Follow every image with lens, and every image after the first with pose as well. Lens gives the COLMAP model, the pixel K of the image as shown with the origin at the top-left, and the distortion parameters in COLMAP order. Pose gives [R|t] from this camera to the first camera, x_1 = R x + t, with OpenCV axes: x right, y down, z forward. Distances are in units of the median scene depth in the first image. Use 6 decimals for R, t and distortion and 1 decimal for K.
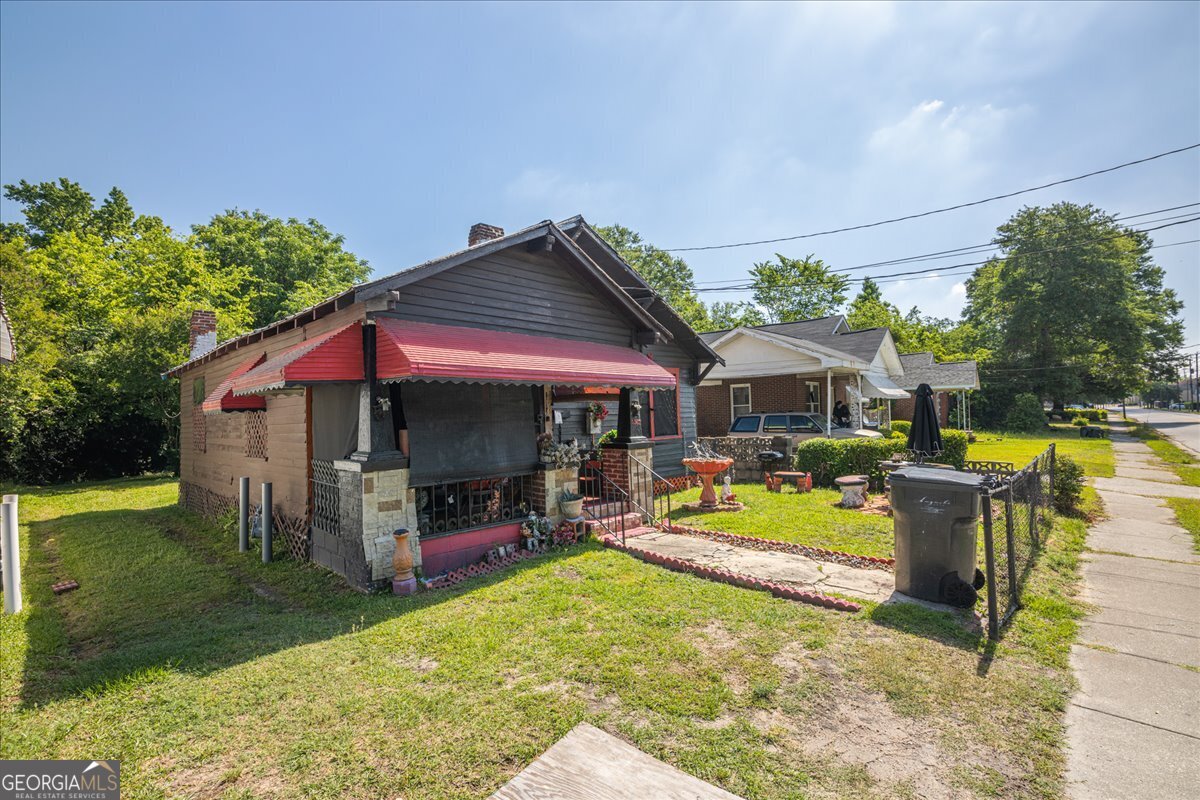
lens RADIAL K [[571.4, 0, 594.0], [0, 571.4, 392.0], [0, 0, 1]] dist [-0.010658, -0.000621]
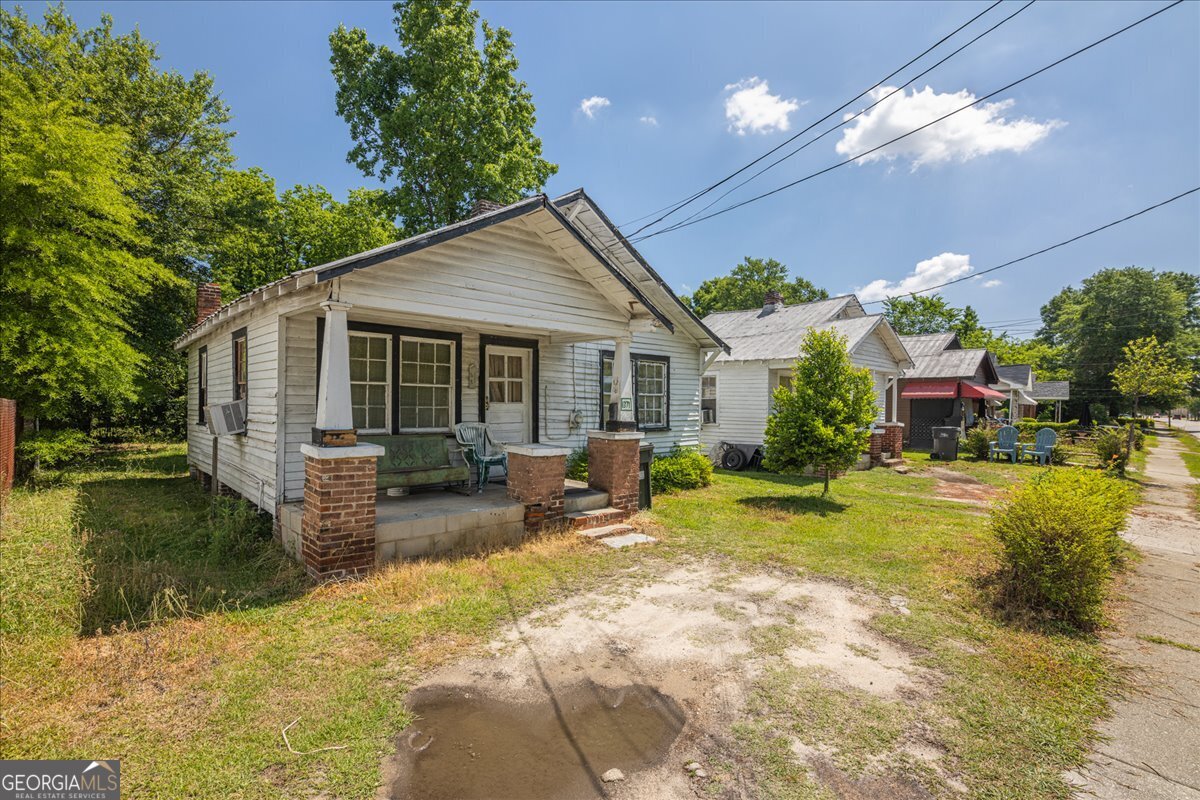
lens RADIAL K [[571.4, 0, 596.8], [0, 571.4, 405.7], [0, 0, 1]] dist [-0.010658, -0.000621]
pose [[0.998281, 0.040938, -0.041933, -0.347651], [-0.039130, 0.998305, 0.043072, -0.003989], [0.043625, -0.041357, 0.998192, -0.381303]]
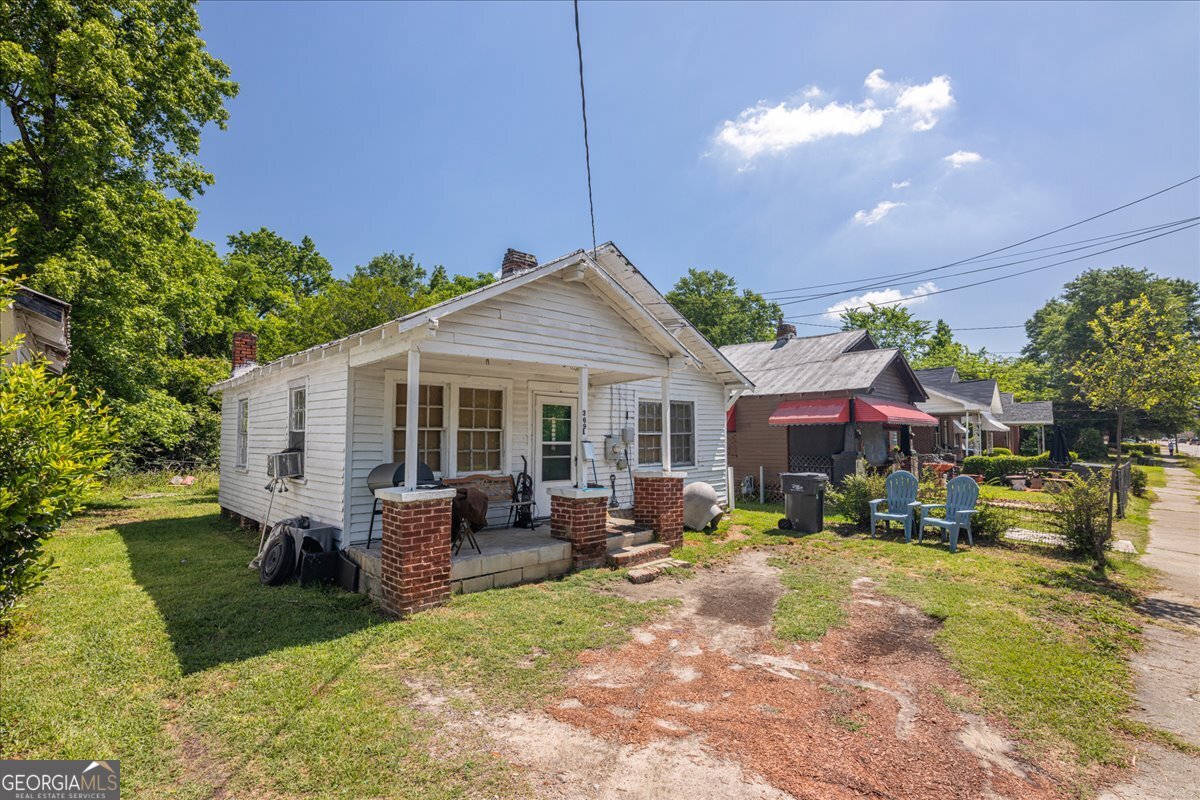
lens RADIAL K [[571.4, 0, 610.2], [0, 571.4, 400.8], [0, 0, 1]] dist [-0.010658, -0.000621]
pose [[0.999112, 0.023427, -0.035014, -0.156973], [-0.024189, 0.999477, -0.021479, -0.003981], [0.034492, 0.022307, 0.999156, -0.172175]]
